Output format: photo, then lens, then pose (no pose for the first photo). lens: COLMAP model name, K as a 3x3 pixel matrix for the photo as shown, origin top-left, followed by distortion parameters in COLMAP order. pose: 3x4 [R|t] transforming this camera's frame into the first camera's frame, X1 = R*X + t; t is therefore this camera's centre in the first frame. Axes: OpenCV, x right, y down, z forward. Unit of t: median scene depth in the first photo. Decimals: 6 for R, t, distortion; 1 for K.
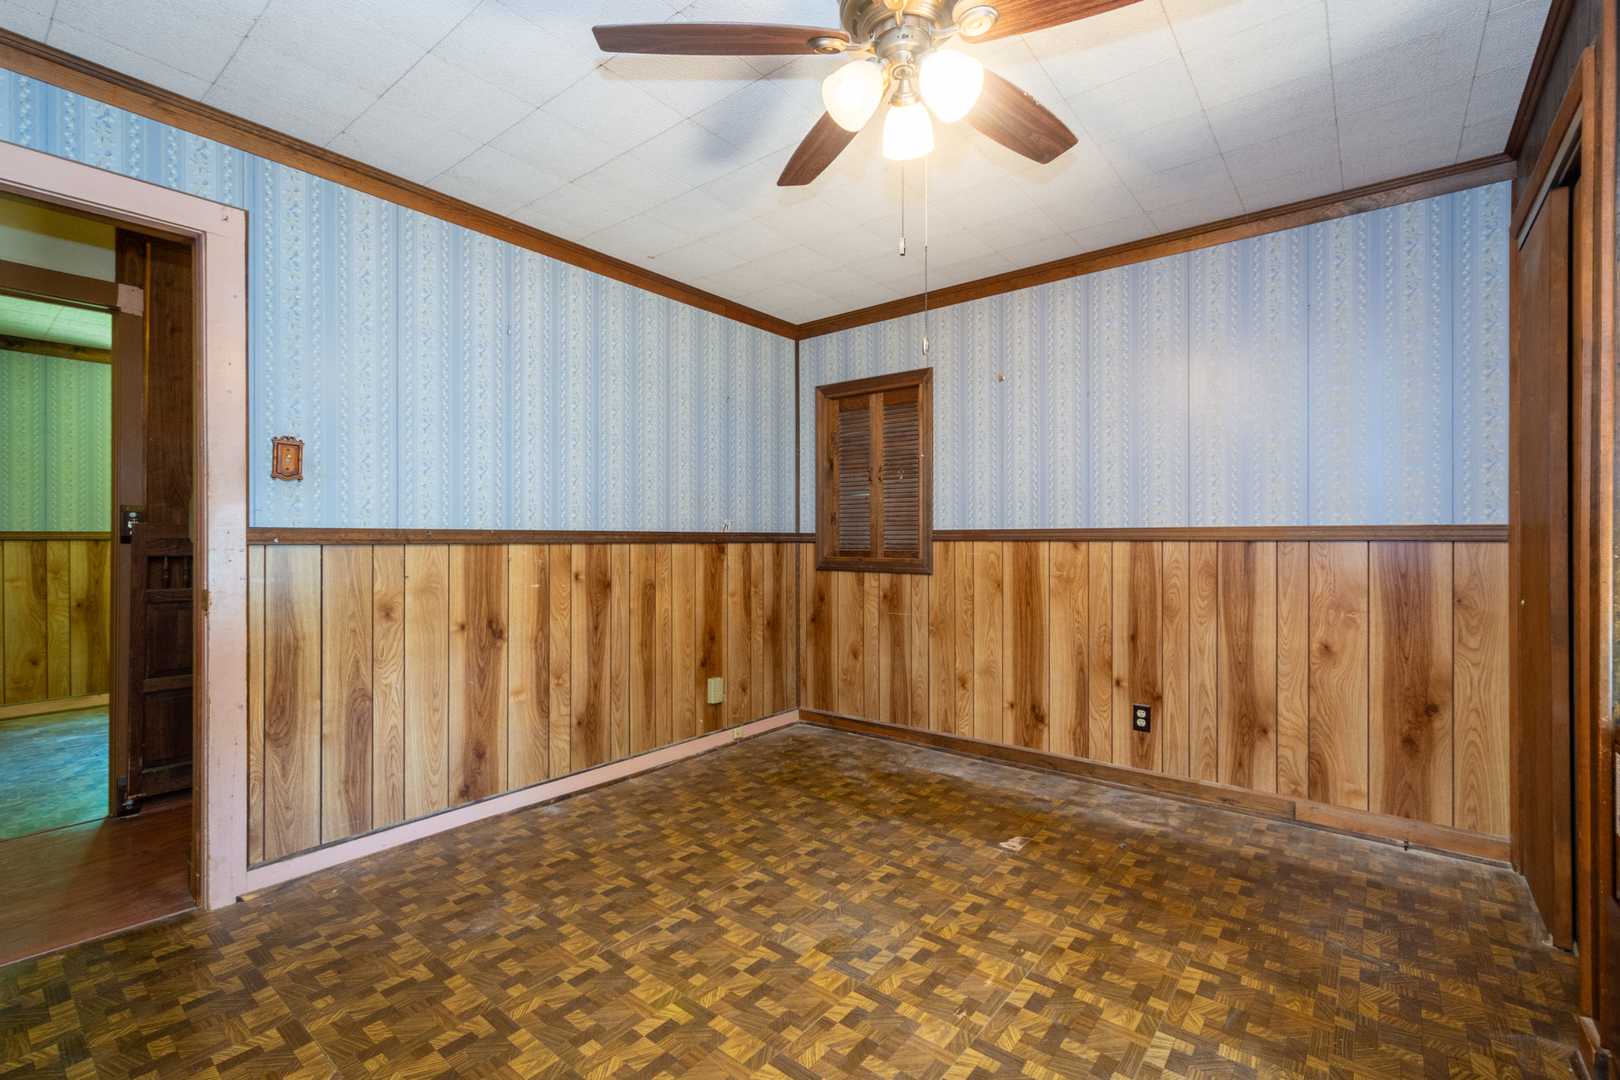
lens RADIAL K [[715.9, 0, 814.0], [0, 715.9, 530.9], [0, 0, 1]] dist [0.004097, 0.000163]
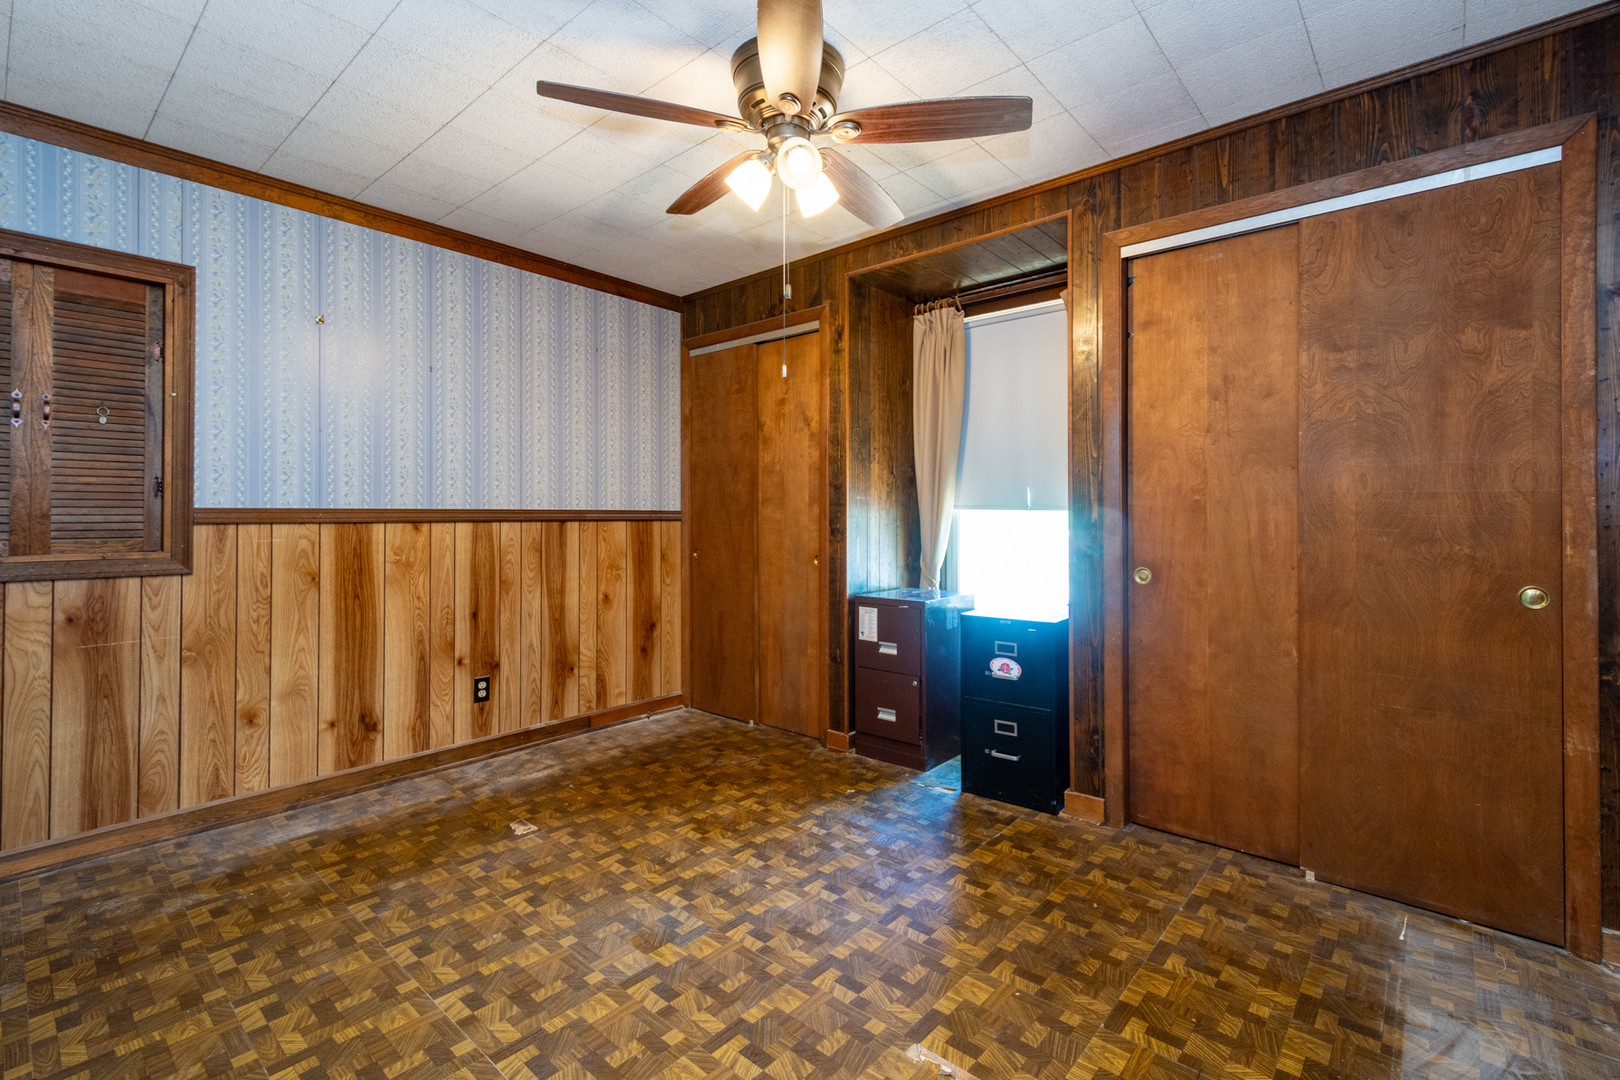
lens RADIAL K [[724.3, 0, 827.4], [0, 724.3, 513.9], [0, 0, 1]] dist [-0.000872, -0.000504]
pose [[0.029246, 0.002023, 0.999570, -0.618273], [-0.010533, 0.999943, -0.001715, -0.000771], [-0.999517, -0.010479, 0.029265, 0.480811]]
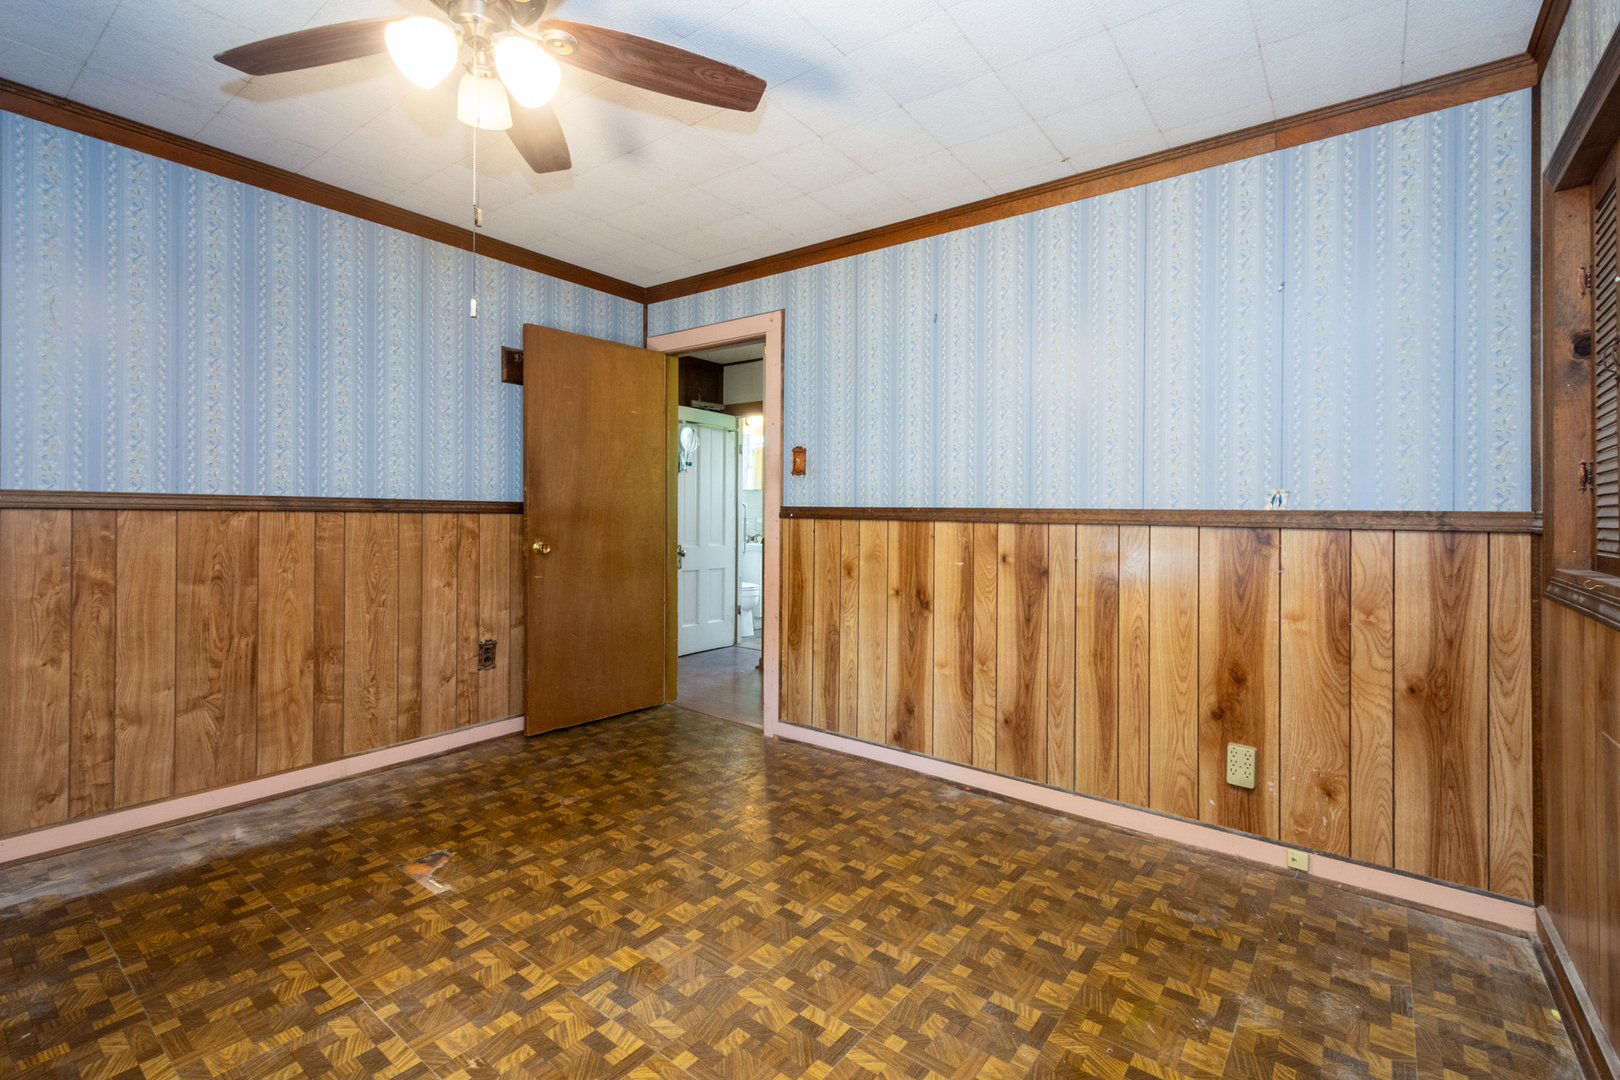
lens RADIAL K [[719.1, 0, 813.1], [0, 719.1, 506.7], [0, 0, 1]] dist [0.006851, -0.000248]
pose [[0.017755, -0.008876, -0.999803, 0.605996], [-0.003917, 0.999952, -0.008947, 0.007324], [0.999835, 0.004075, 0.017719, 0.776117]]
